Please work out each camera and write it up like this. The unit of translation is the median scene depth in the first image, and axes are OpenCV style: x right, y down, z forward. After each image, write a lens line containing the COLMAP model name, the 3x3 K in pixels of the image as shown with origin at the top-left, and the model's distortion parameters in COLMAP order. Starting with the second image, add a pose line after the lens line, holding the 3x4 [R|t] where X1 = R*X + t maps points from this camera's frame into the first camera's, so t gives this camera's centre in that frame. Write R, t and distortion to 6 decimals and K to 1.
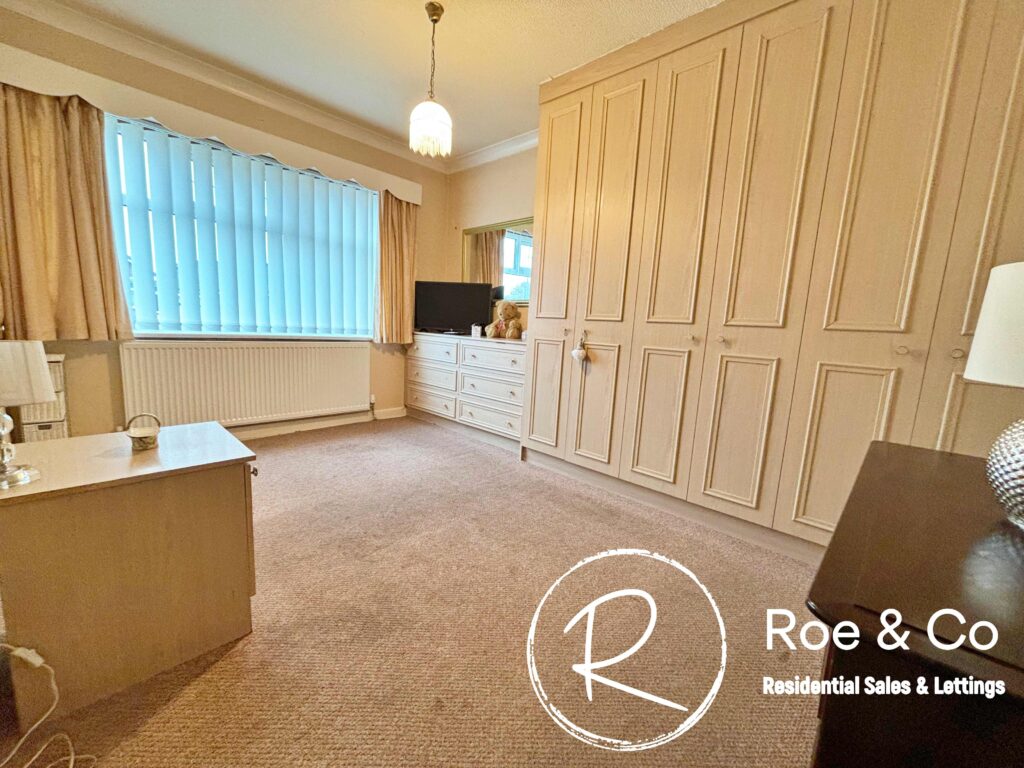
lens RADIAL K [[410.4, 0, 509.6], [0, 410.4, 385.6], [0, 0, 1]] dist [-0.003332, -0.001282]
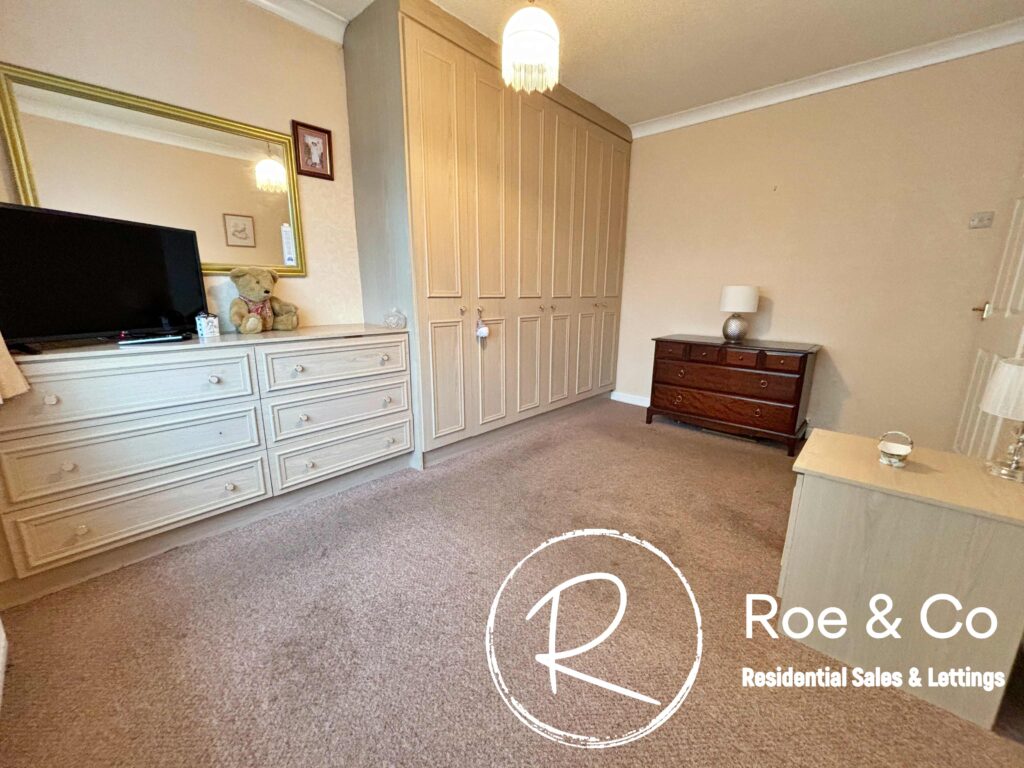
lens RADIAL K [[410.4, 0, 508.5], [0, 410.4, 382.9], [0, 0, 1]] dist [-0.003332, -0.001282]
pose [[-0.021152, -0.265912, 0.963765, -0.906185], [0.144780, 0.953005, 0.266120, -0.228036], [-0.989238, 0.145163, 0.018341, 0.955277]]
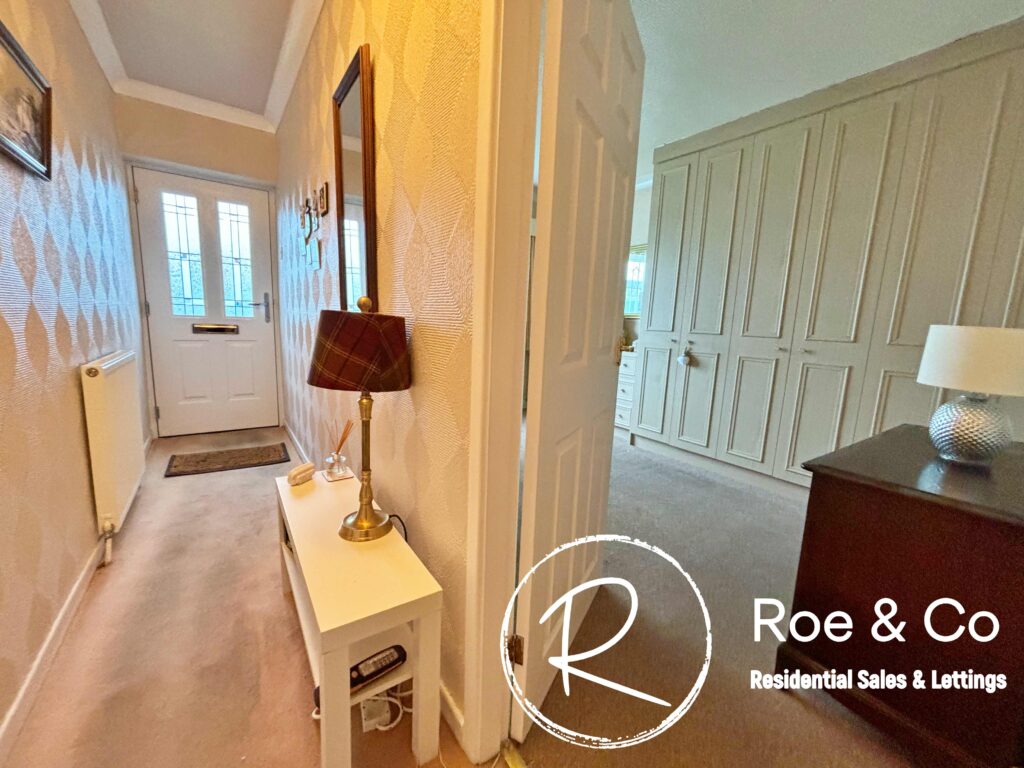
lens RADIAL K [[410.4, 0, 511.2], [0, 410.4, 384.9], [0, 0, 1]] dist [-0.003332, -0.001282]
pose [[0.980146, 0.017311, -0.197520, -0.102561], [-0.017174, 0.999850, 0.002406, 0.006554], [0.197532, 0.001034, 0.980296, -0.352256]]
